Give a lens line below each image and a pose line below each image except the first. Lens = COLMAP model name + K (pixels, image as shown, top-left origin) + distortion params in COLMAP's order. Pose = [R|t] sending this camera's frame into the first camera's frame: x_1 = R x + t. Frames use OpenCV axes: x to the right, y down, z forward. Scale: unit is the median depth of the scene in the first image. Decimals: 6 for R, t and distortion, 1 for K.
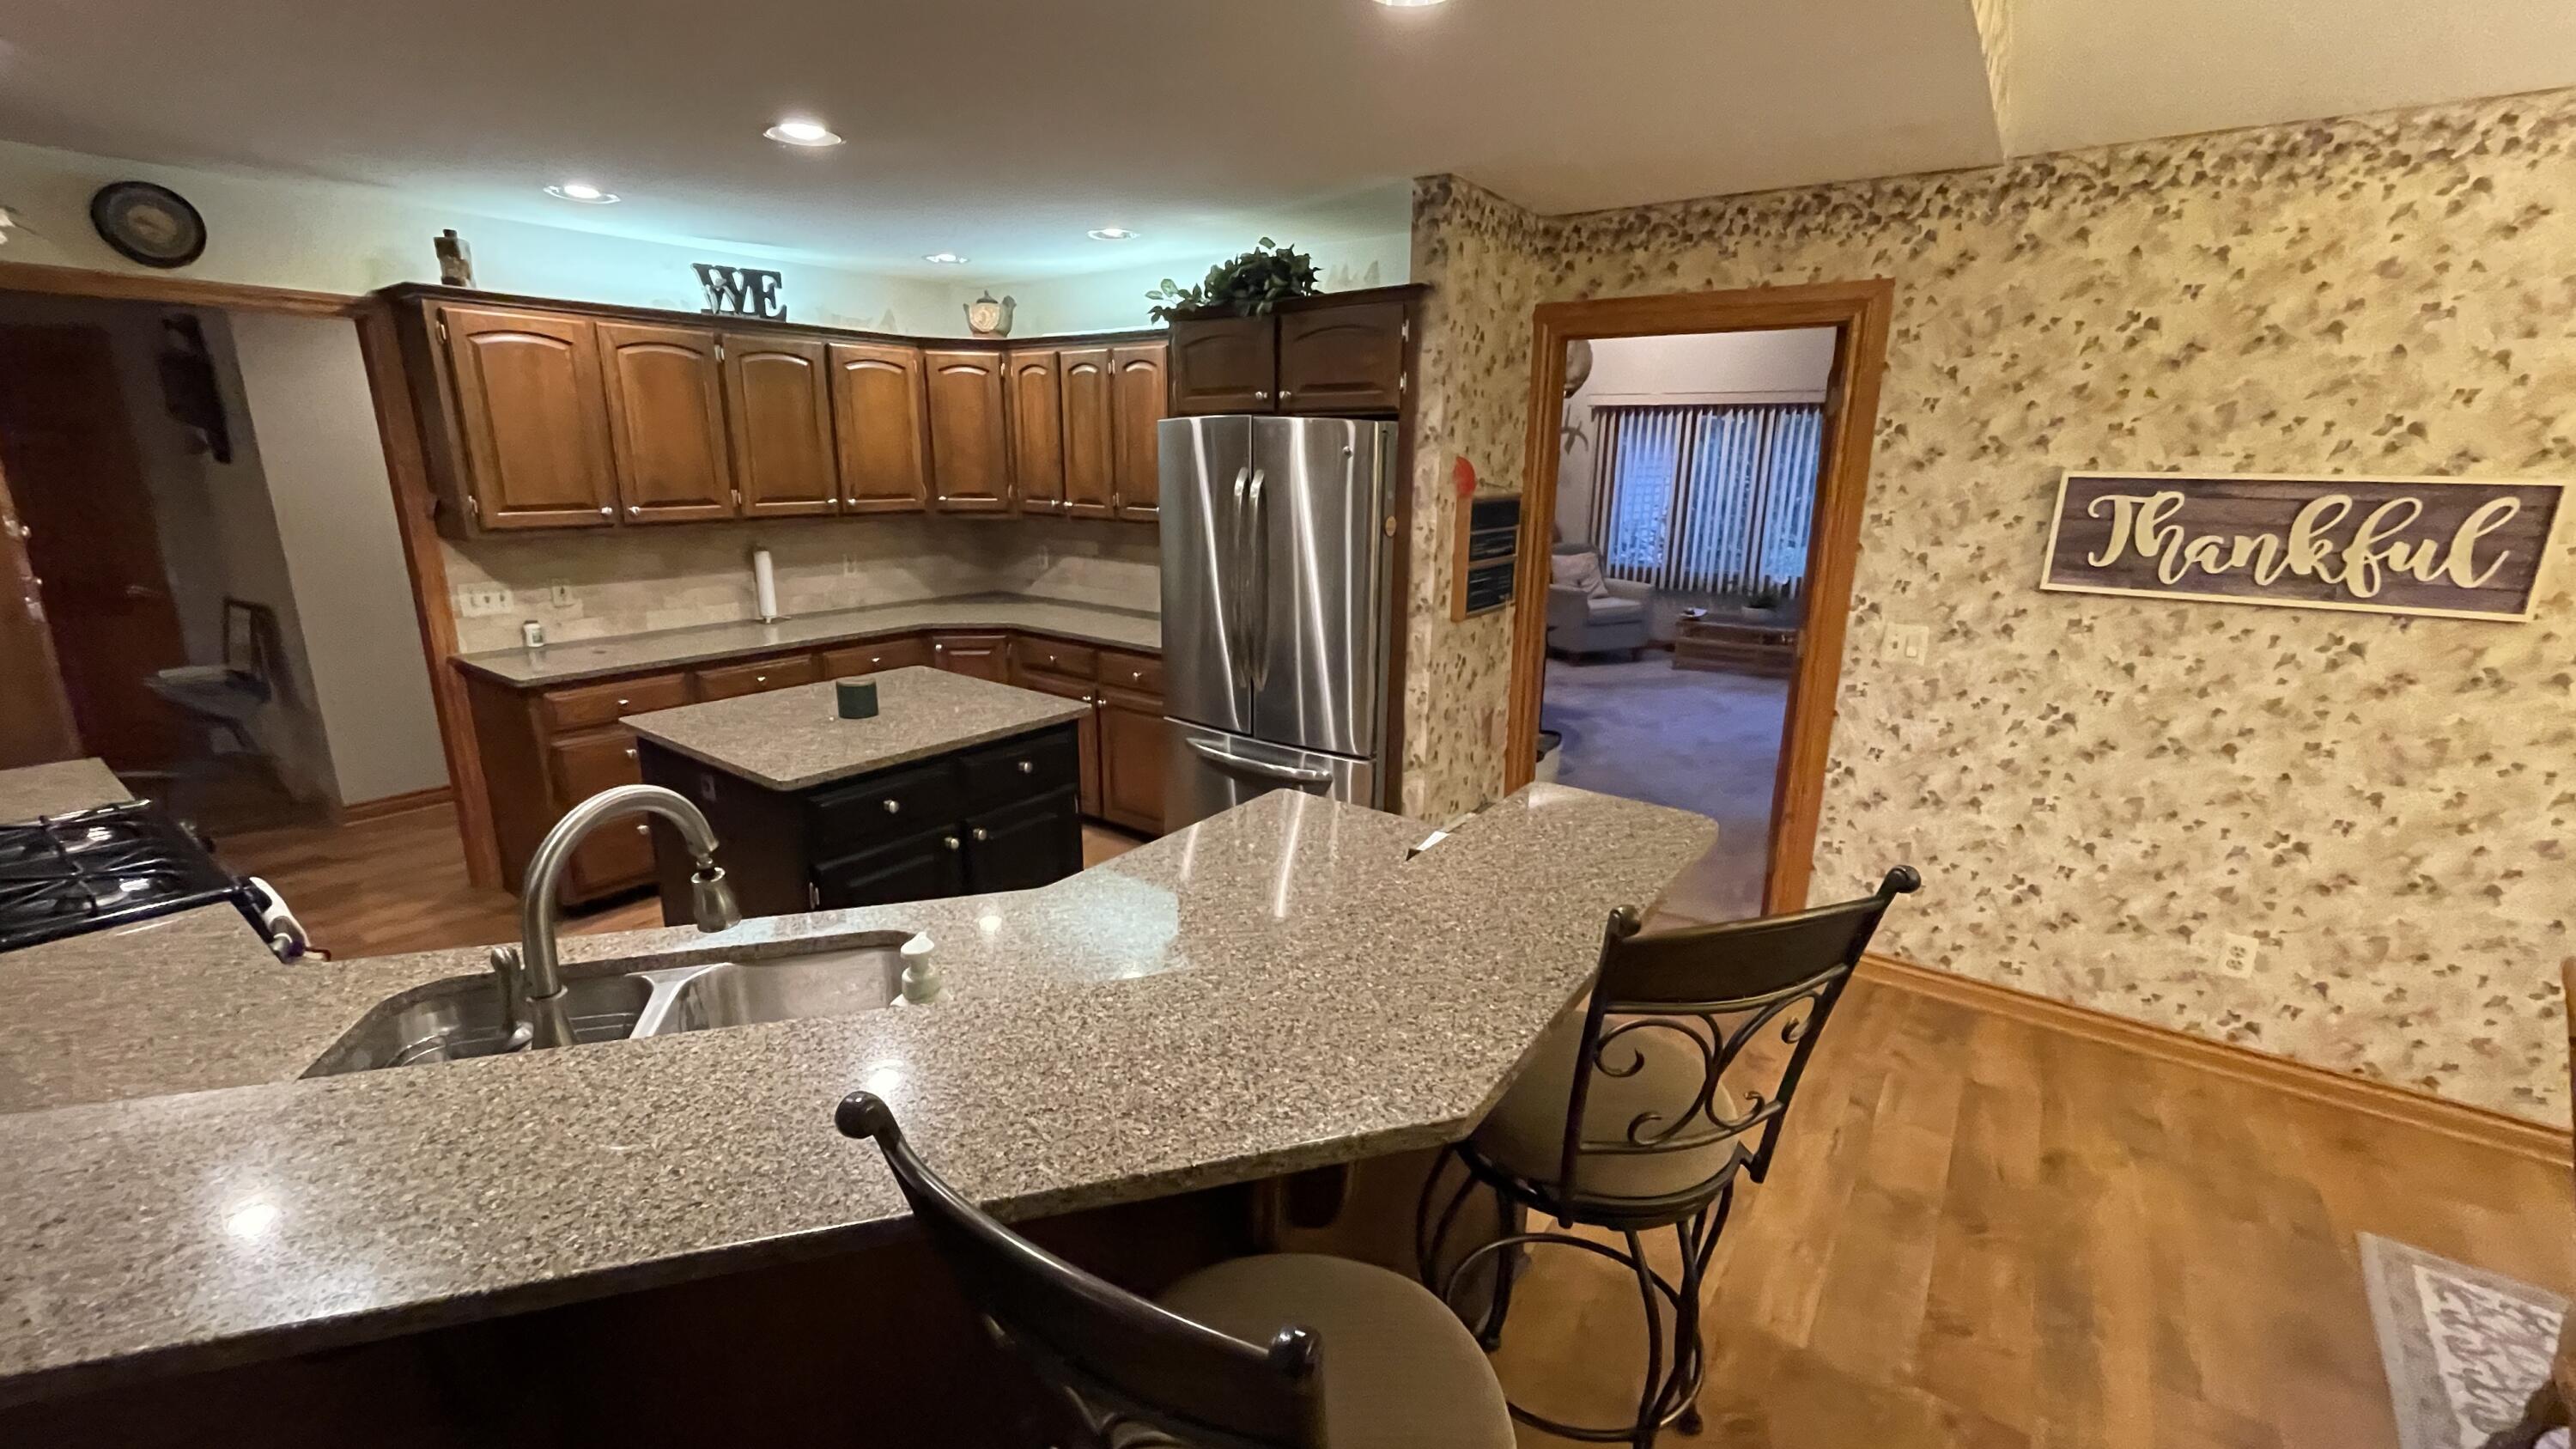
lens RADIAL K [[1040.6, 0, 1275.6], [0, 1040.6, 717.2], [0, 0, 1]] dist [-0.000689, 0.000268]
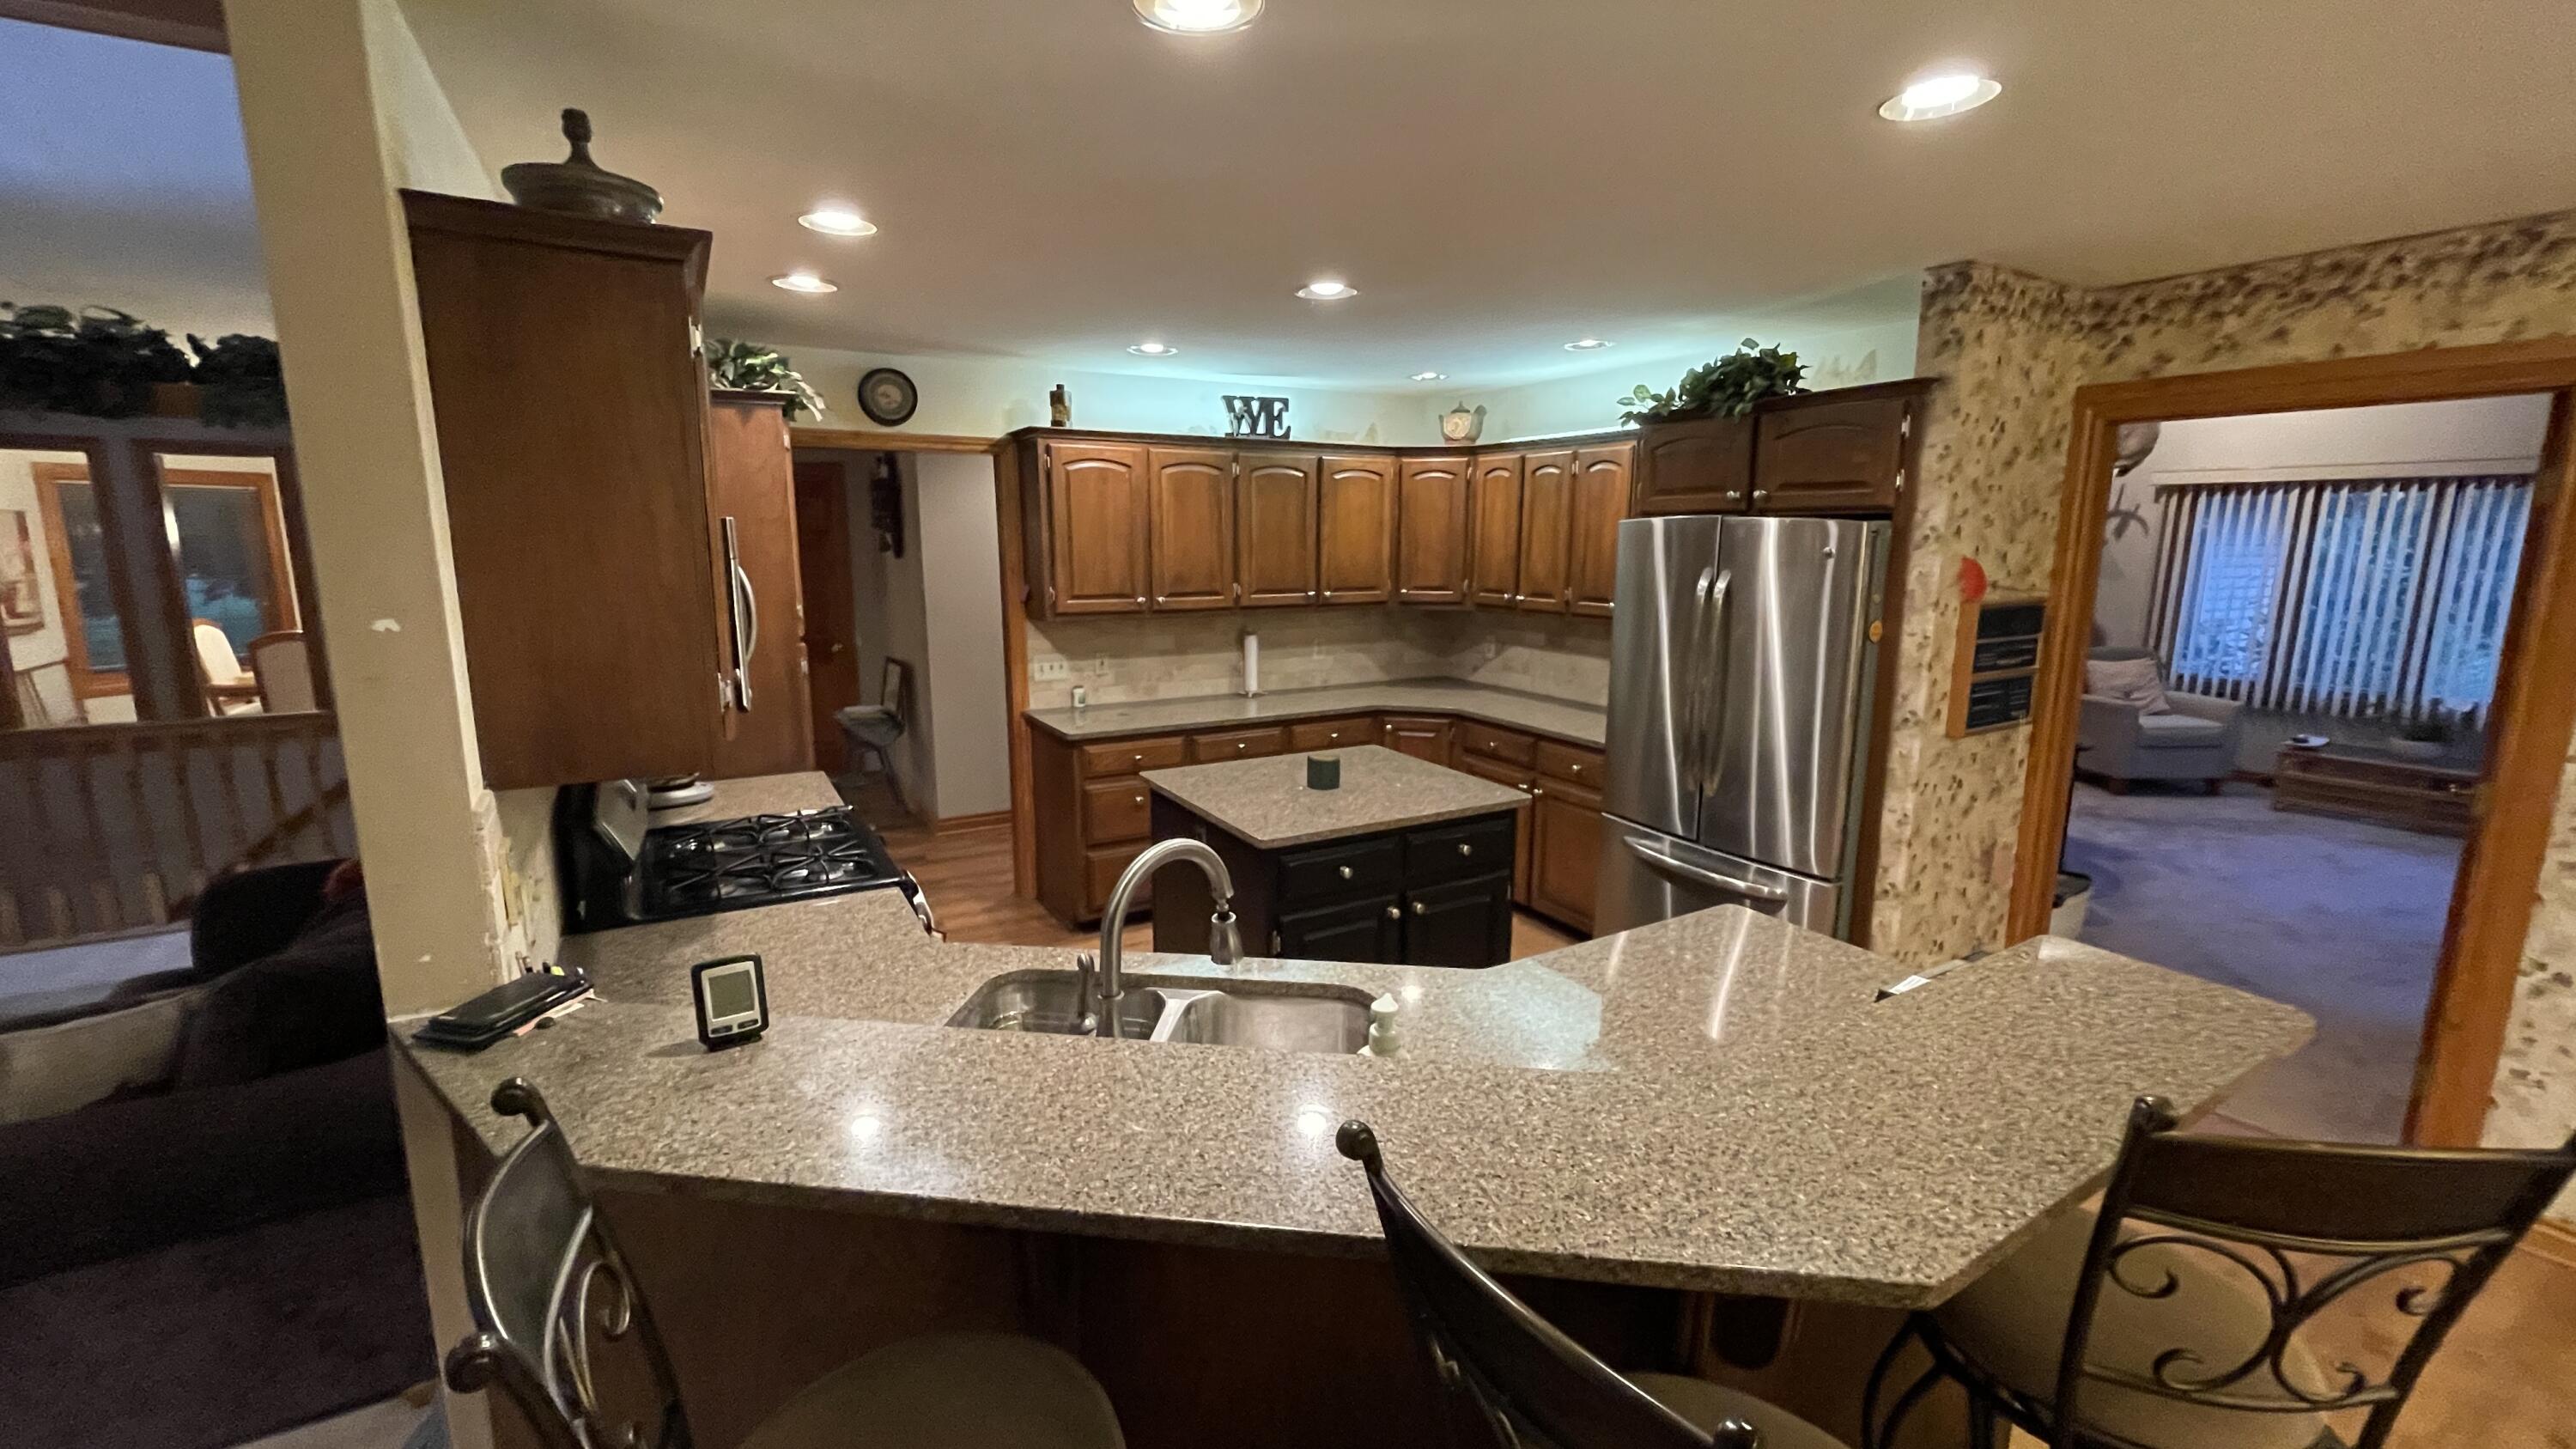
lens RADIAL K [[1031.7, 0, 1288.0], [0, 1031.7, 724.5], [0, 0, 1]] dist [-0.006796, 0.003262]
pose [[0.918538, 0.064193, -0.390087, -0.005369], [-0.092139, 0.994317, -0.053333, -0.004597], [0.384447, 0.084931, 0.919232, -0.028500]]
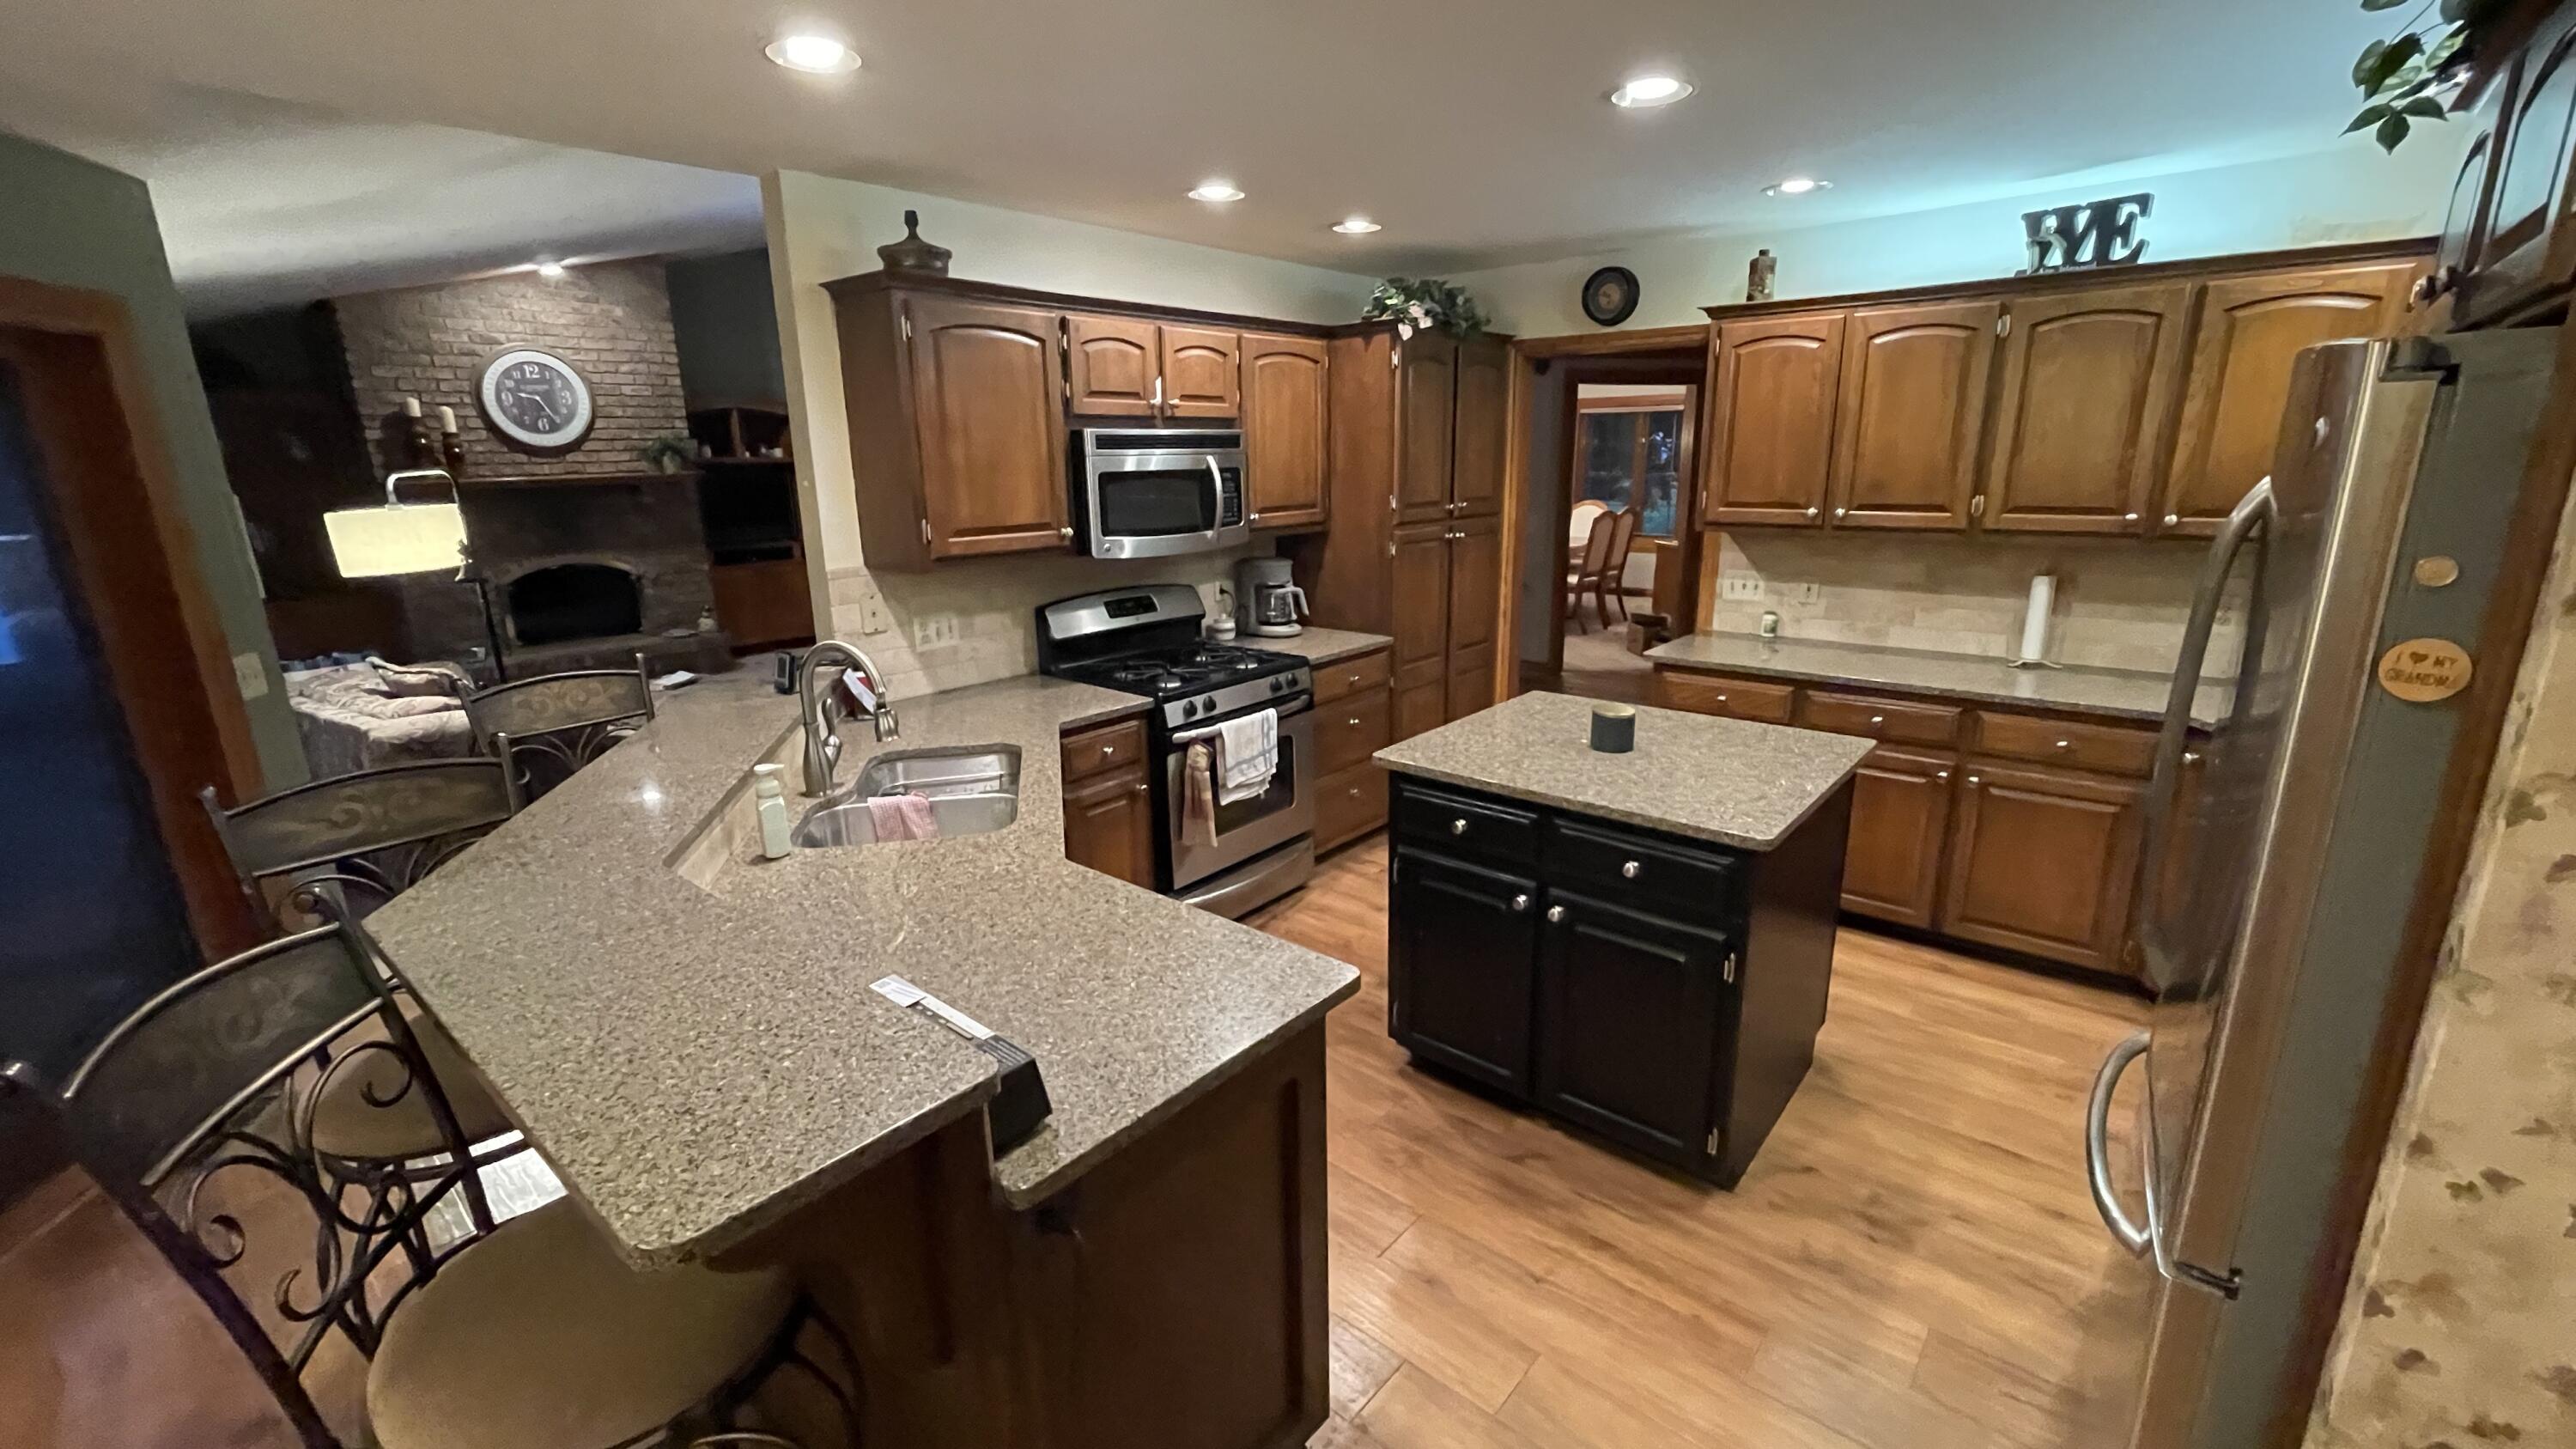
lens RADIAL K [[1040.6, 0, 1275.6], [0, 1040.6, 717.2], [0, 0, 1]] dist [-0.000689, 0.000268]
pose [[-0.072417, 0.239634, -0.968159, 0.368607], [-0.232260, 0.939969, 0.250029, -0.140650], [0.969954, 0.242971, -0.012412, 0.558869]]
